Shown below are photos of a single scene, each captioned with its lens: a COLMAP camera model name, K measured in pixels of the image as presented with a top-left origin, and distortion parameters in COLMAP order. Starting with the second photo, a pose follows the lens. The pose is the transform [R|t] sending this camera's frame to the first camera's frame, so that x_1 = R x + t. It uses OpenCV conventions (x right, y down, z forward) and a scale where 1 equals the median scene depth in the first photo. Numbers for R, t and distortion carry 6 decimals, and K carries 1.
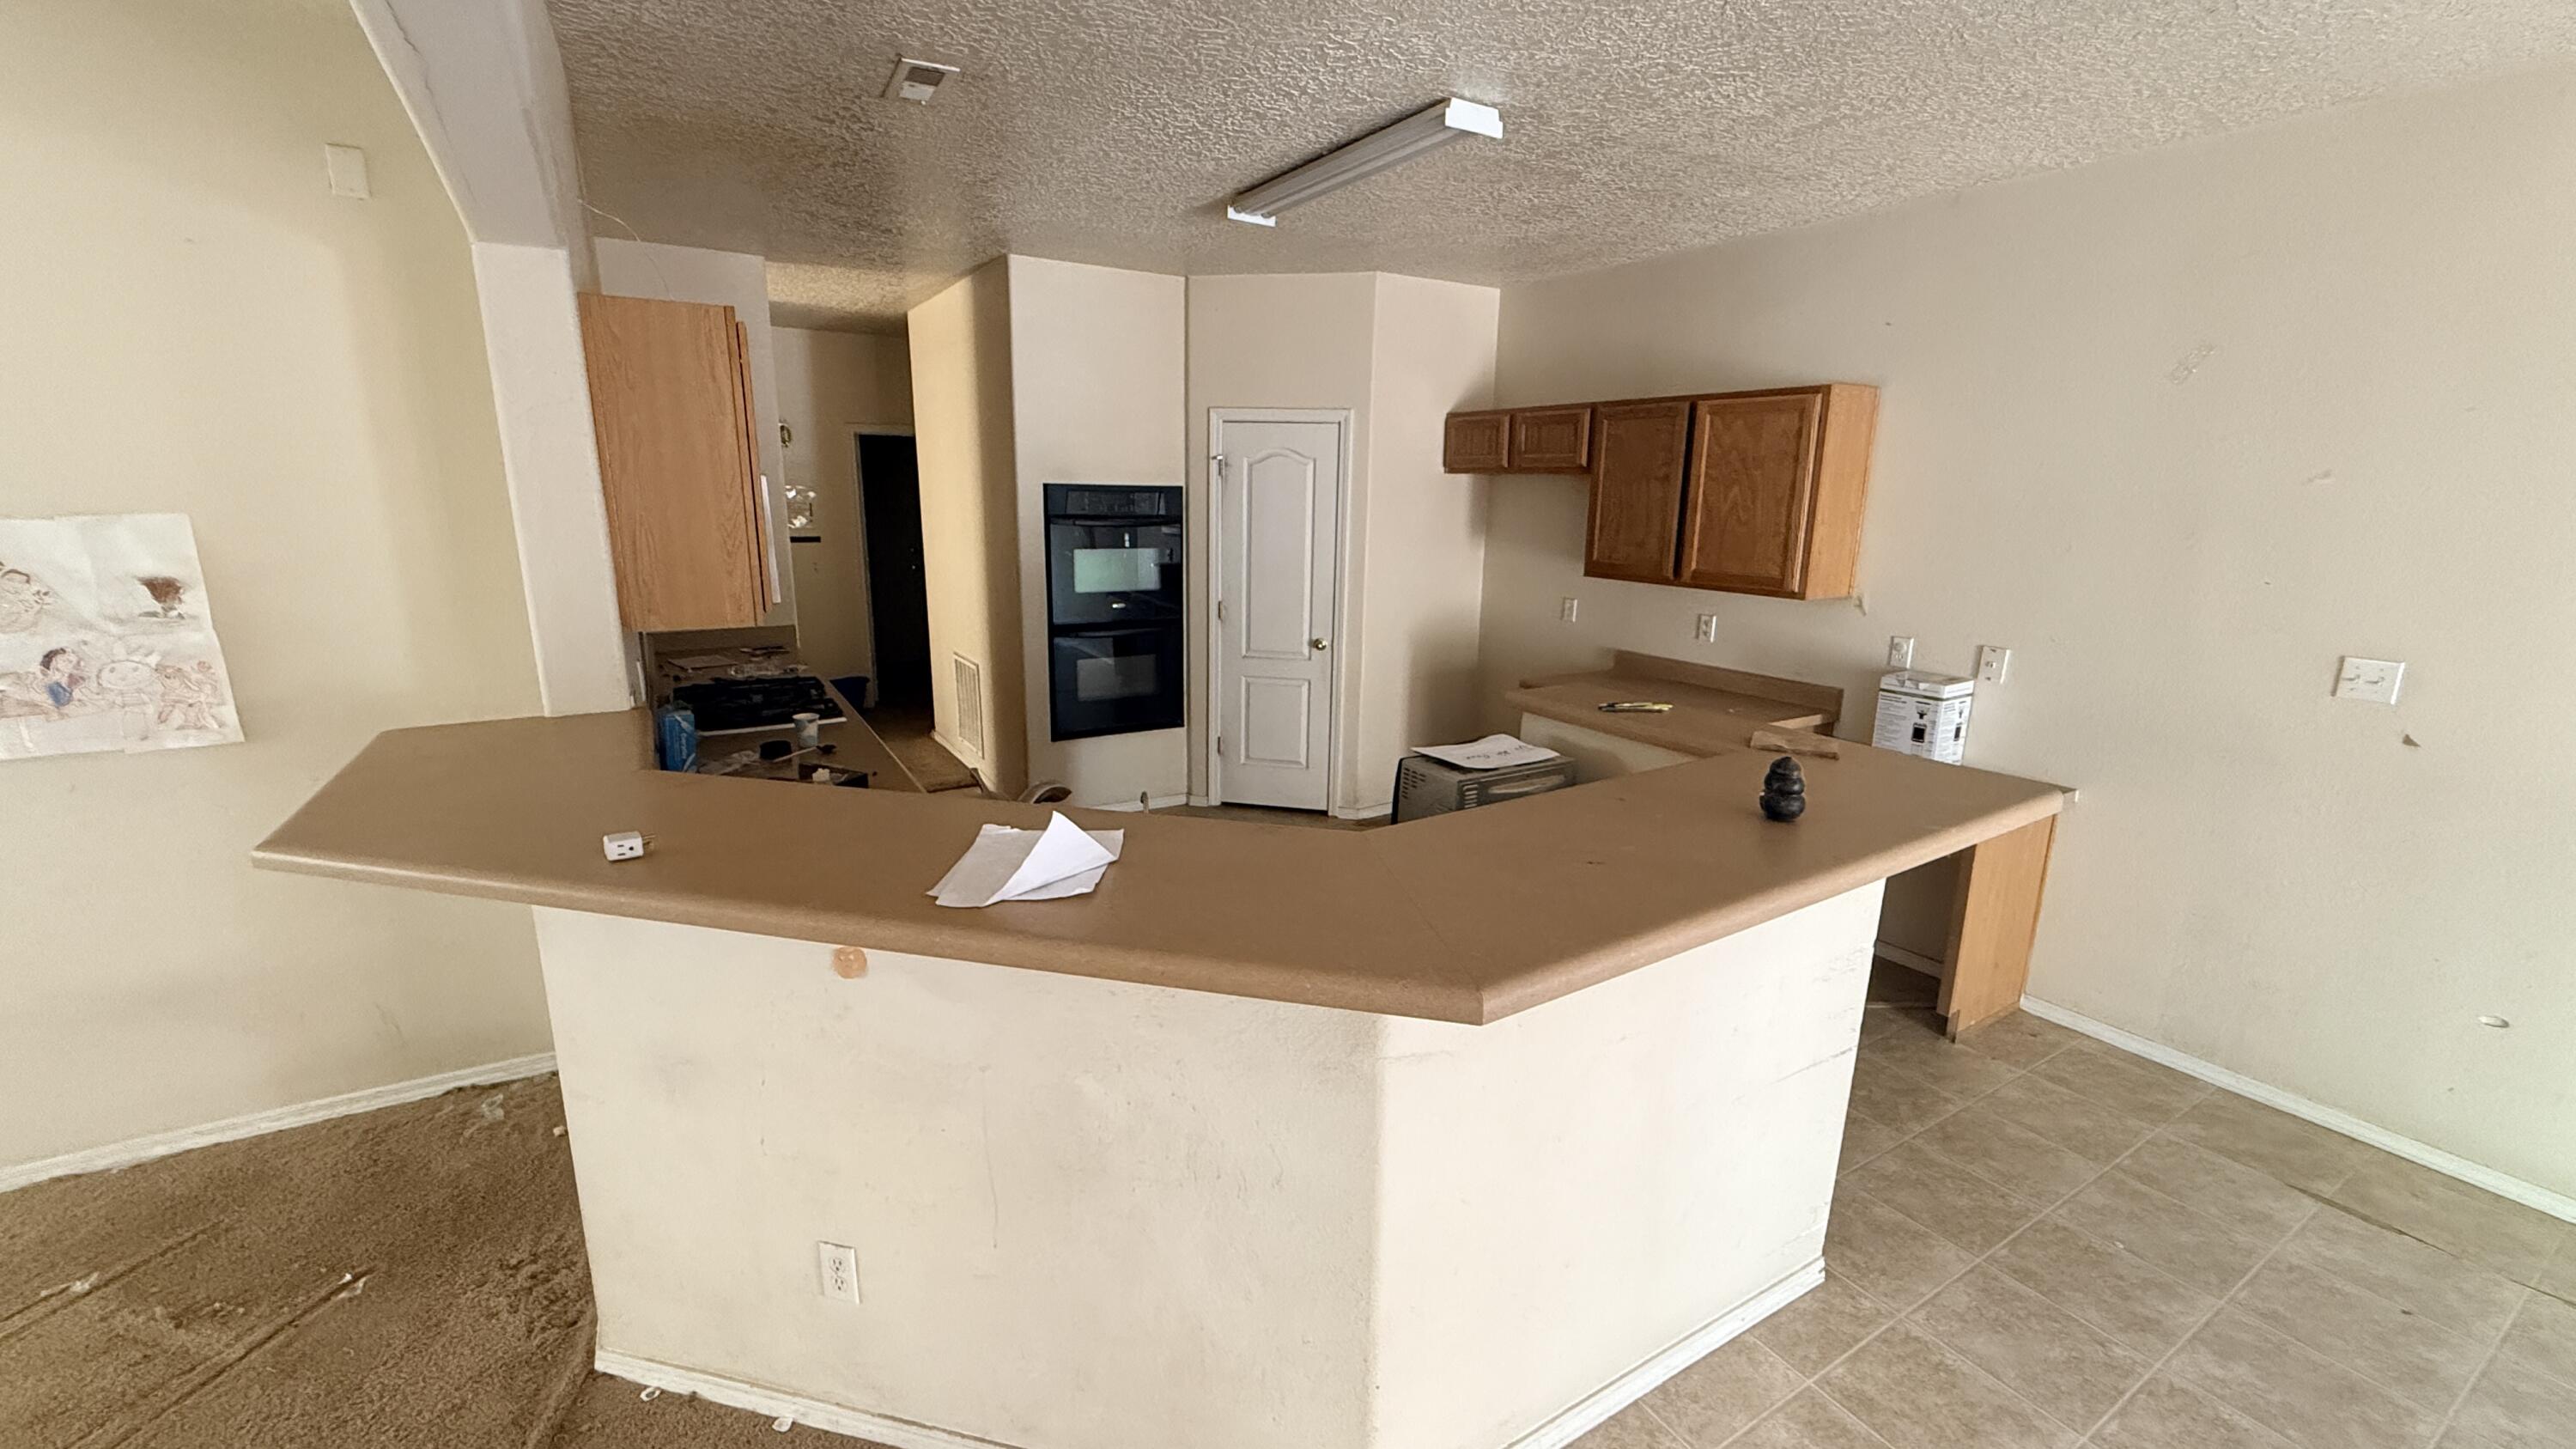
lens RADIAL K [[1033.8, 0, 1285.6], [0, 1033.8, 719.6], [0, 0, 1]] dist [0.002820, -0.001048]
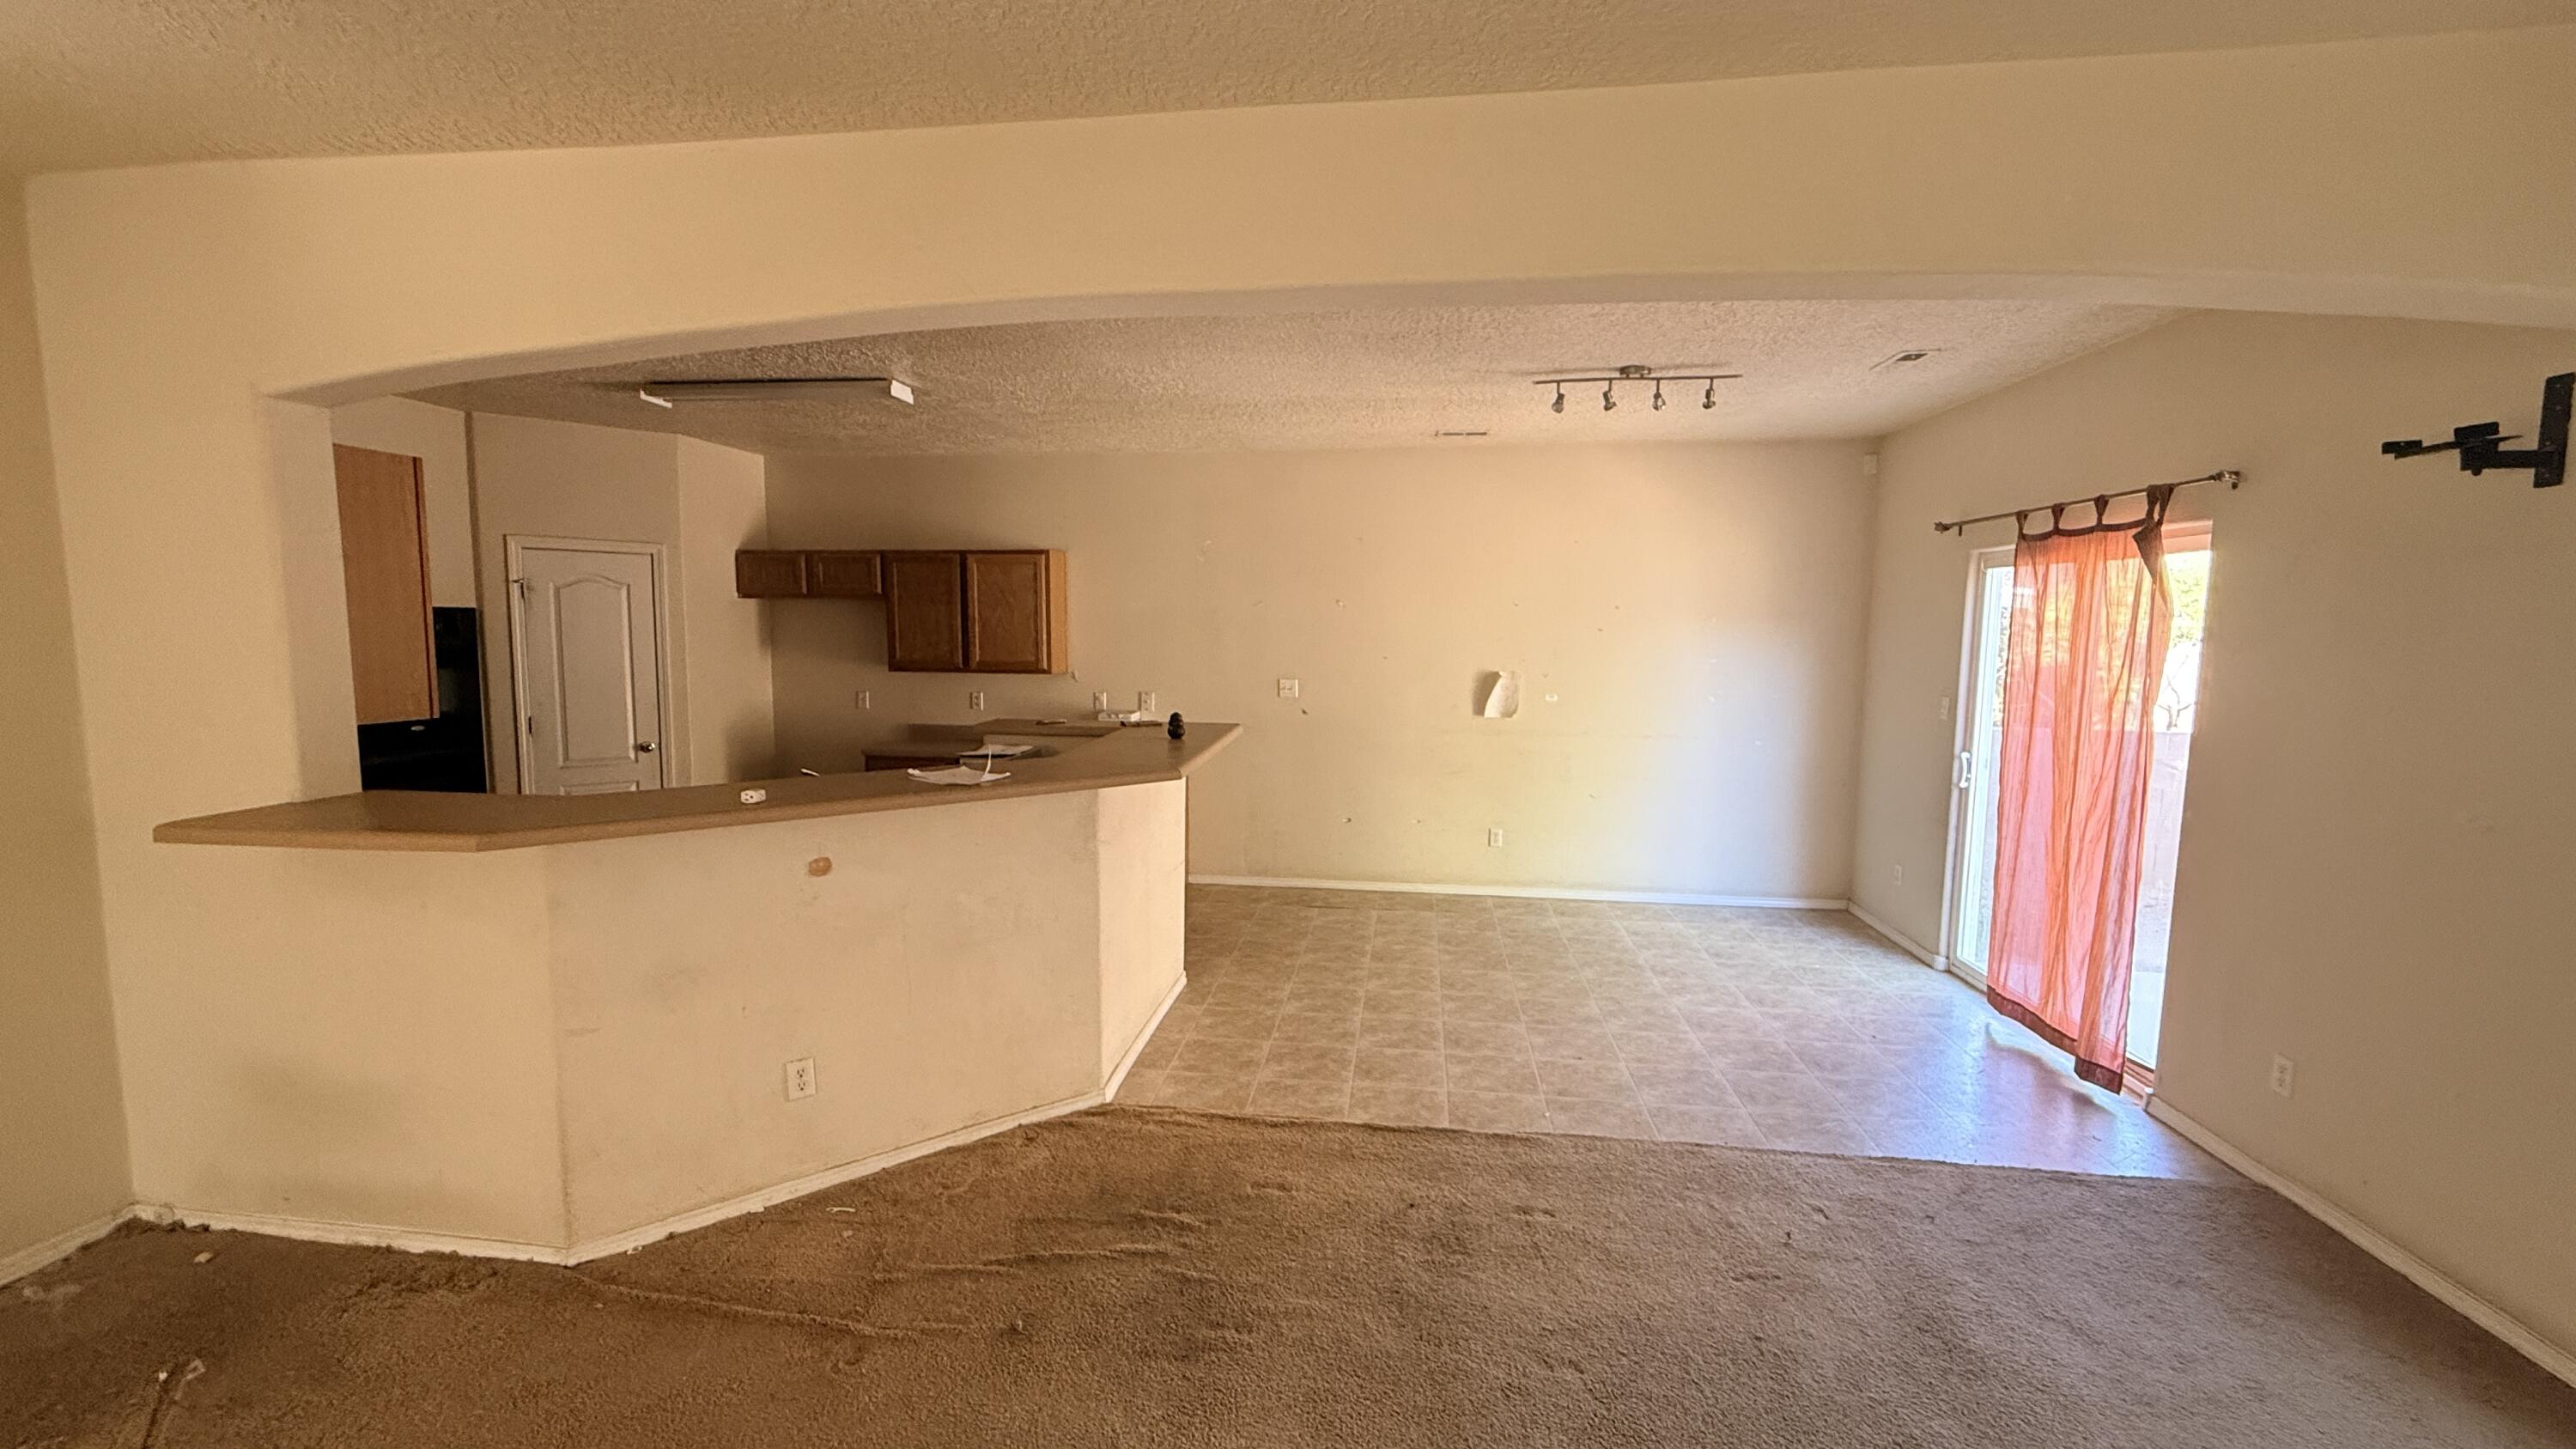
lens RADIAL K [[1033.8, 0, 1280.7], [0, 1033.8, 724.7], [0, 0, 1]] dist [0.002820, -0.001048]
pose [[0.627912, -0.084859, 0.773644, -0.520189], [0.174628, 0.984054, -0.033795, 0.079309], [-0.758440, 0.156321, 0.632718, -0.300610]]
